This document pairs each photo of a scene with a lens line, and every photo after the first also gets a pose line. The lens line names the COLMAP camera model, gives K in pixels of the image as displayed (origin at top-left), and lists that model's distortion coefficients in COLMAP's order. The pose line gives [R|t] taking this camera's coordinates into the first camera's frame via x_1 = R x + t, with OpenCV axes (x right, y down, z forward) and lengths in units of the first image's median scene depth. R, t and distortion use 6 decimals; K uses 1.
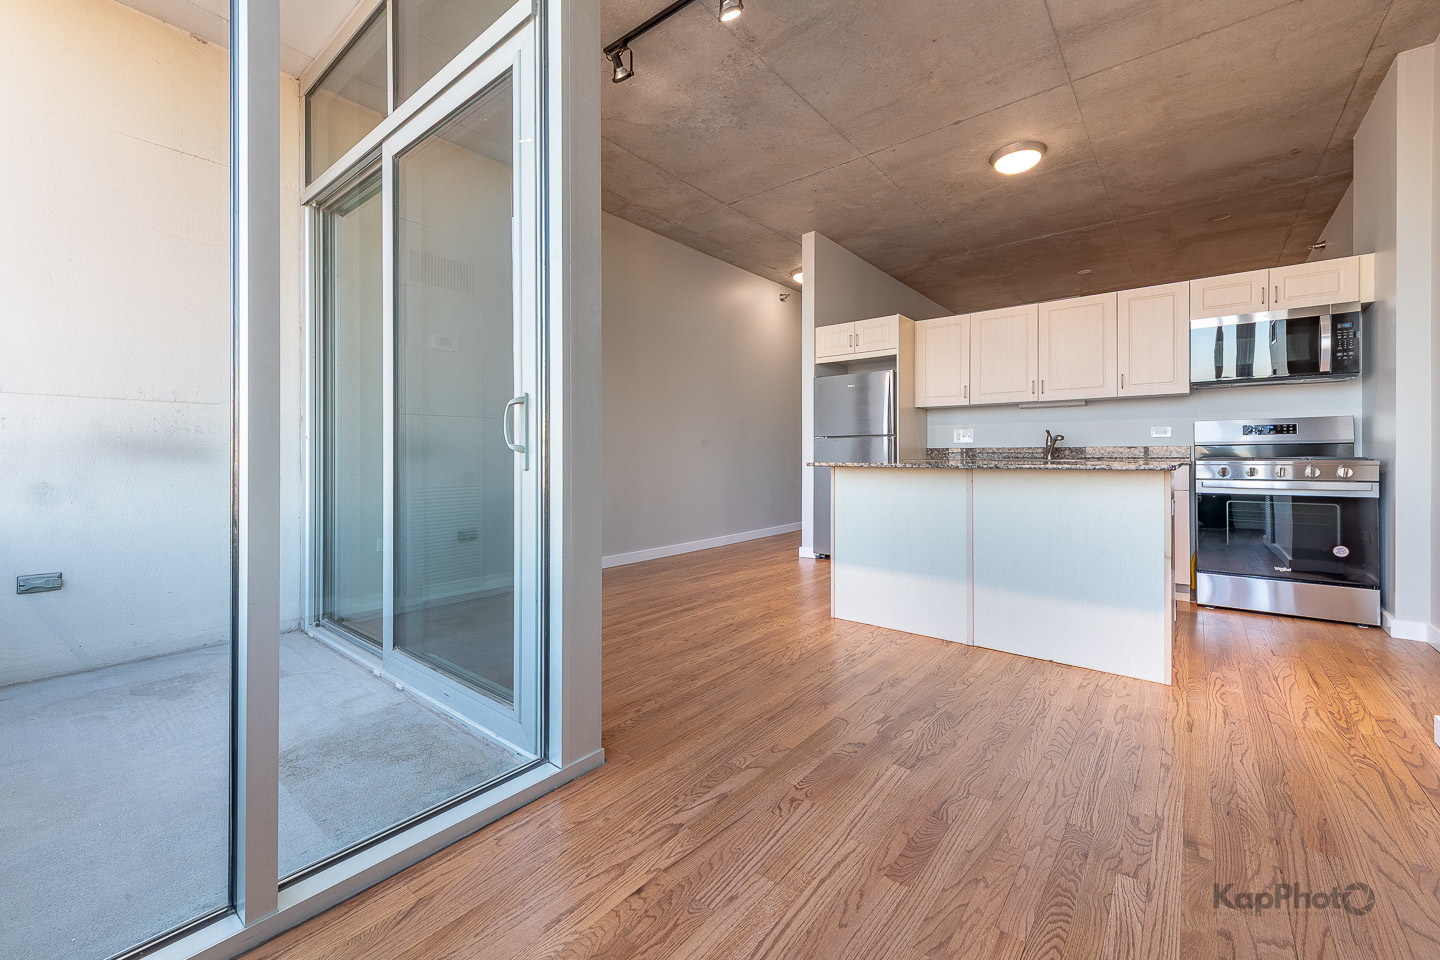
lens RADIAL K [[618.4, 0, 658.8], [0, 618.4, 459.4], [0, 0, 1]] dist [0.000820, -0.000382]
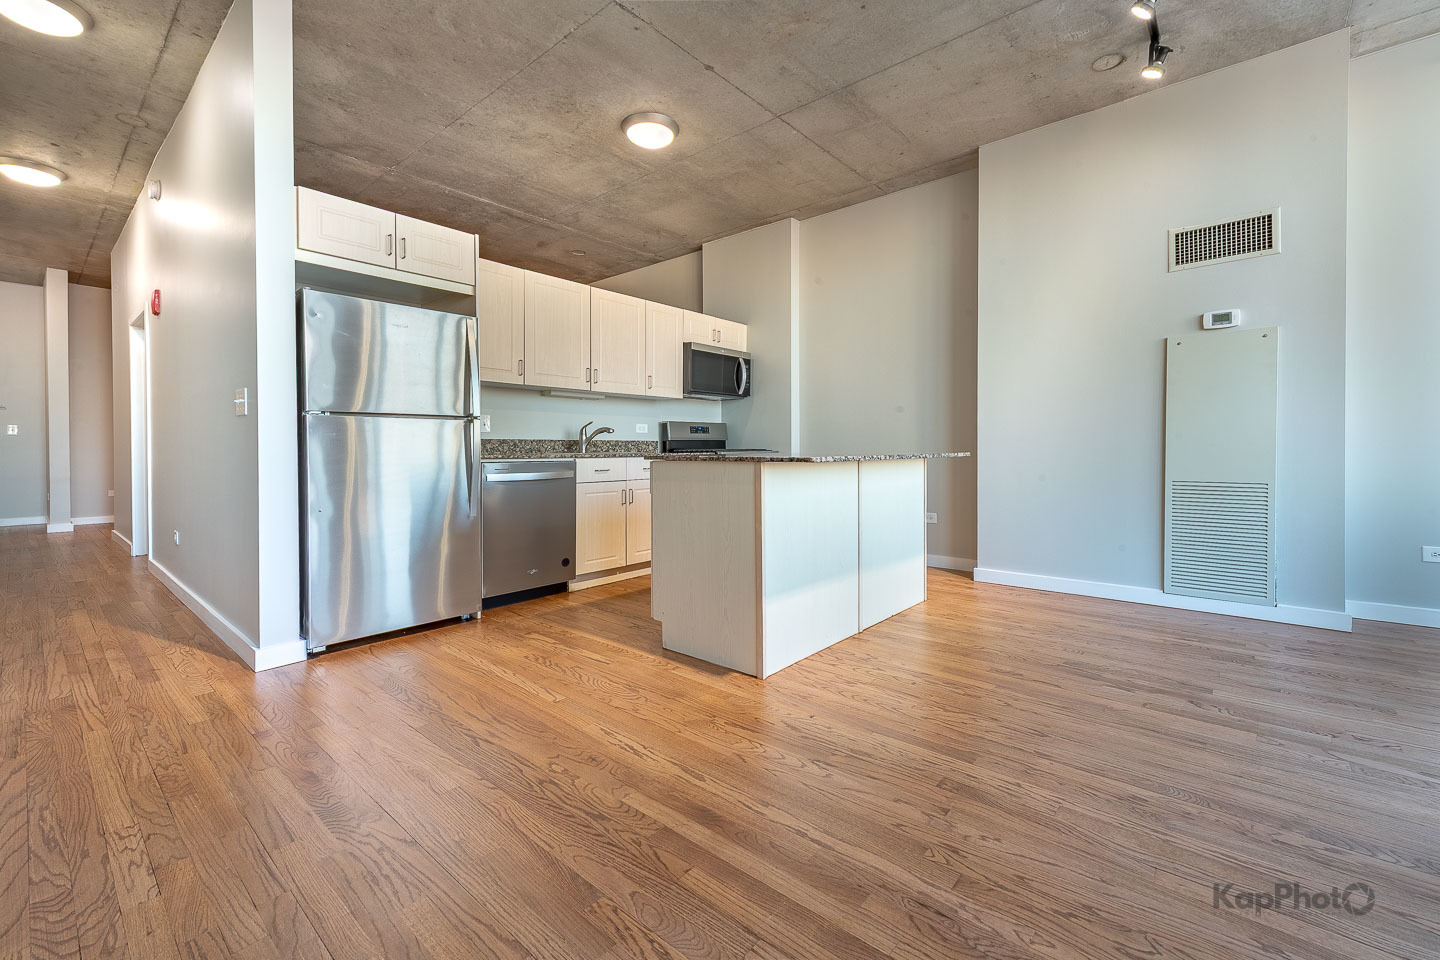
lens RADIAL K [[578.4, 0, 763.3], [0, 578.4, 454.5], [0, 0, 1]] dist [0.016006, -0.006332]
pose [[-0.092103, -0.007870, 0.995718, -0.334844], [0.011222, 0.999897, 0.008941, -0.002653], [-0.995686, 0.011998, -0.092005, 0.965328]]
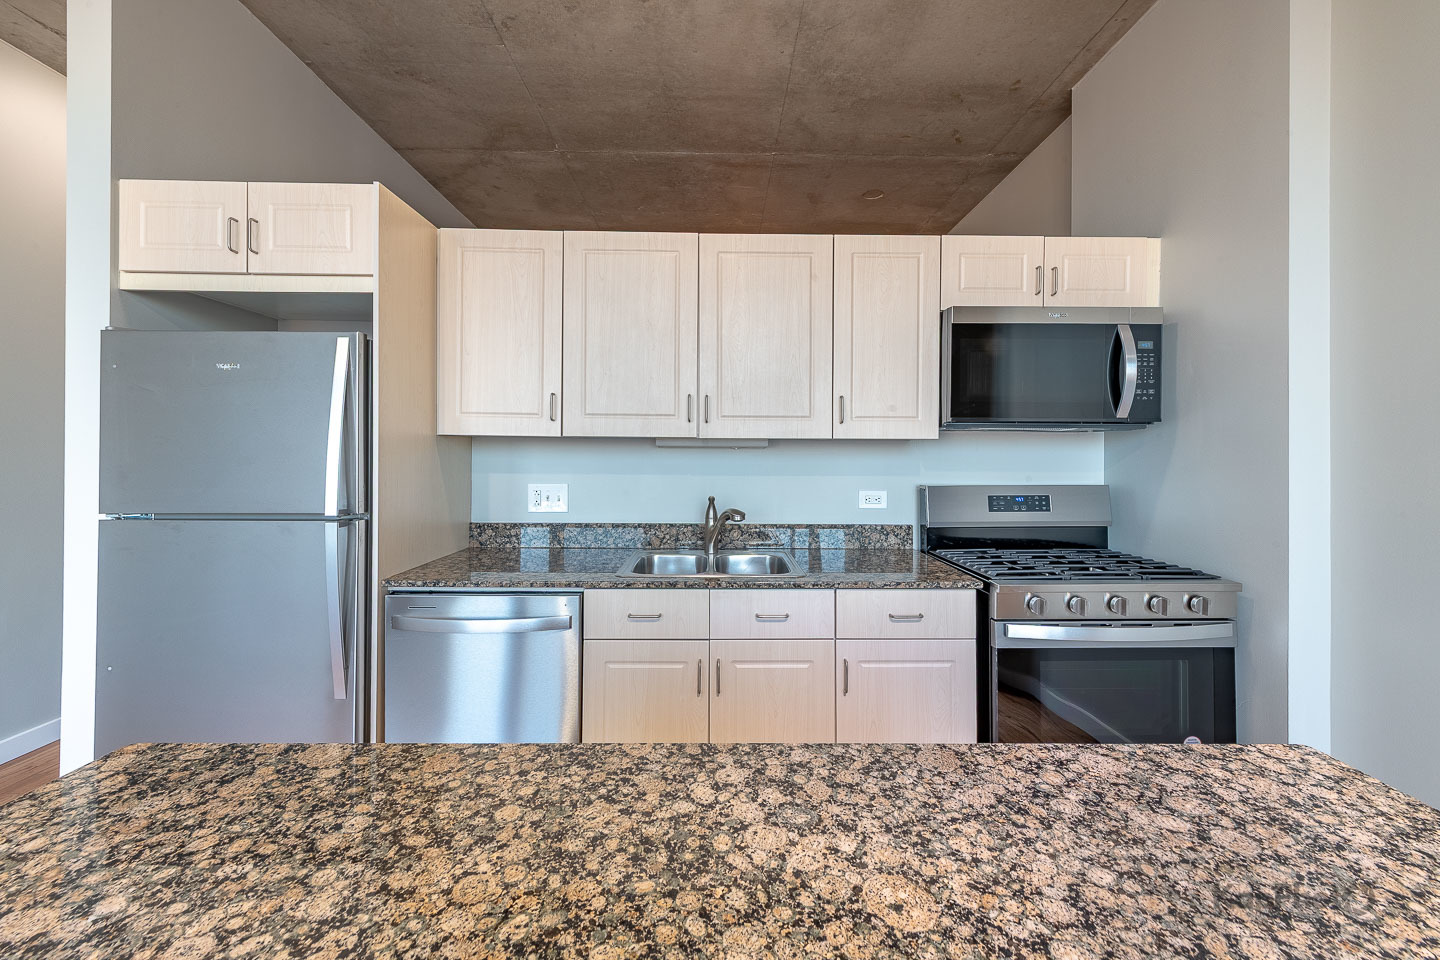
lens RADIAL K [[607.2, 0, 762.2], [0, 607.2, 449.1], [0, 0, 1]] dist [0.017265, -0.000039]
pose [[0.698462, 0.007831, 0.715605, 0.367109], [0.000409, 0.999936, -0.011342, -0.094424], [-0.715647, 0.008215, 0.698414, 0.748671]]
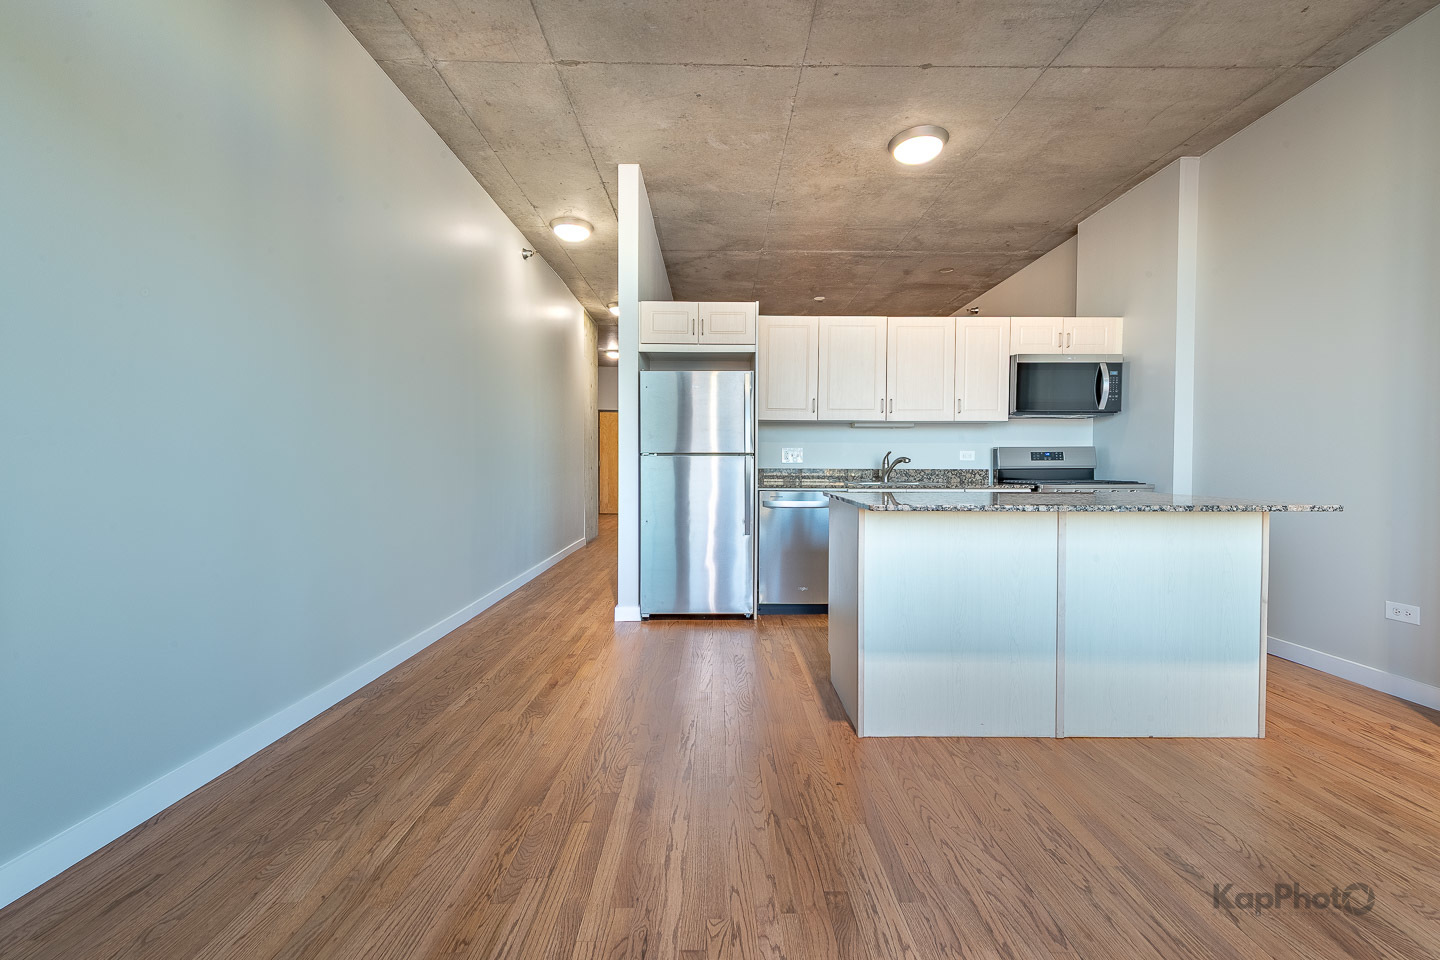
lens RADIAL K [[616.4, 0, 745.9], [0, 616.4, 478.8], [0, 0, 1]] dist [0.016838, -0.007669]
pose [[0.704613, -0.015254, 0.709427, -0.243439], [0.001987, 0.999807, 0.019524, -0.028916], [-0.709589, -0.012347, 0.704508, 0.571994]]
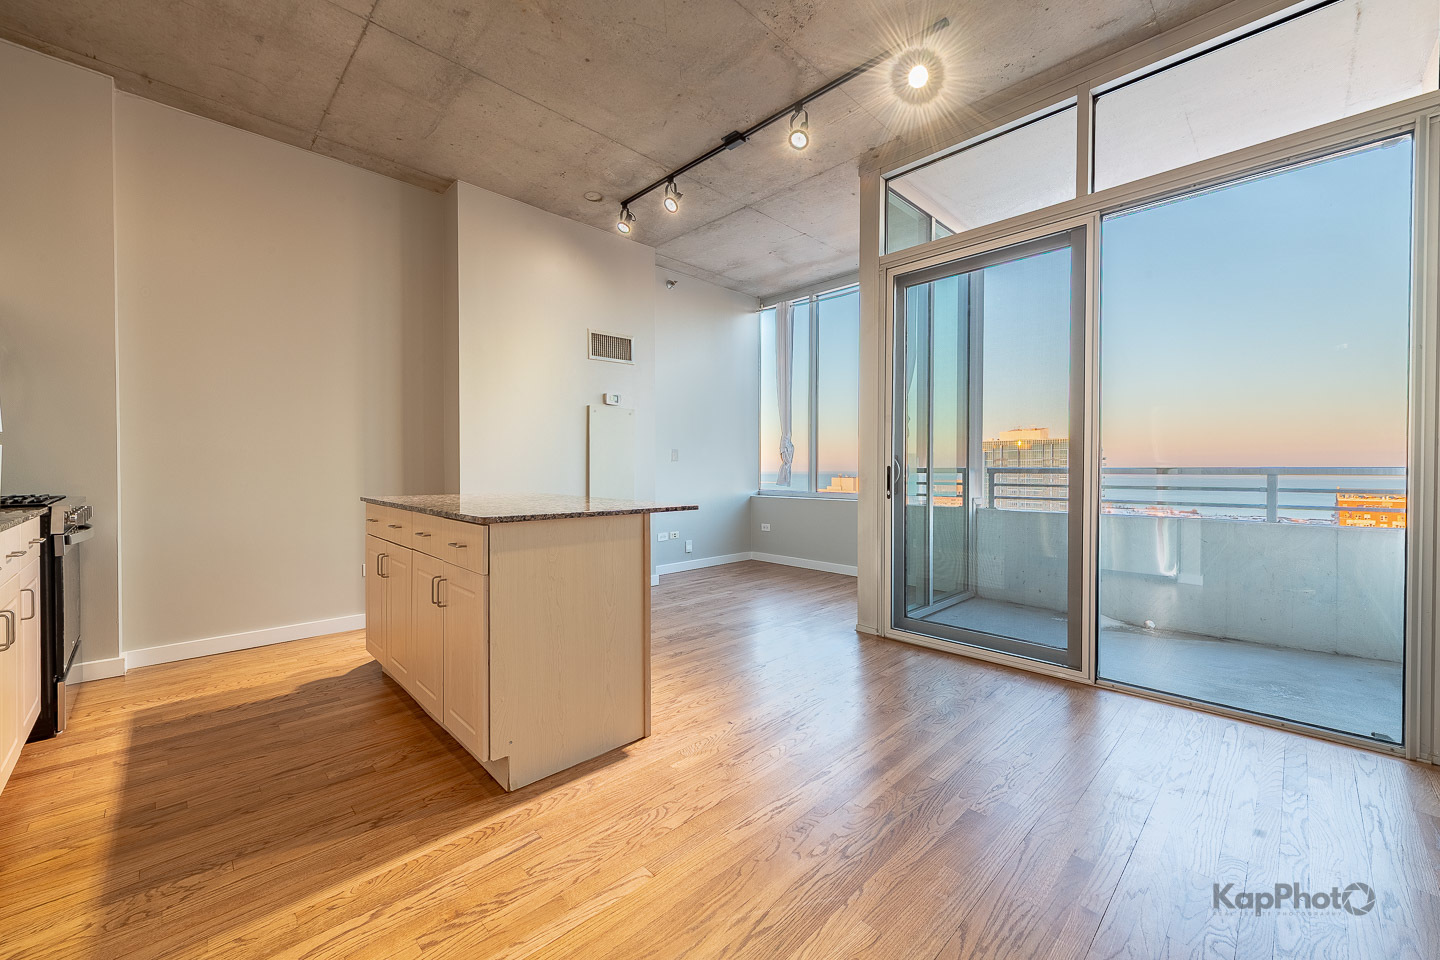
lens RADIAL K [[581.2, 0, 720.0], [0, 581.2, 480.0], [0, 0, 1]] dist [0.001117, -0.000073]
pose [[-0.999846, -0.000423, 0.017541, 0.173210], [0.000003, 0.999706, 0.024237, -0.035590], [-0.017546, 0.024233, -0.999552, 1.484626]]
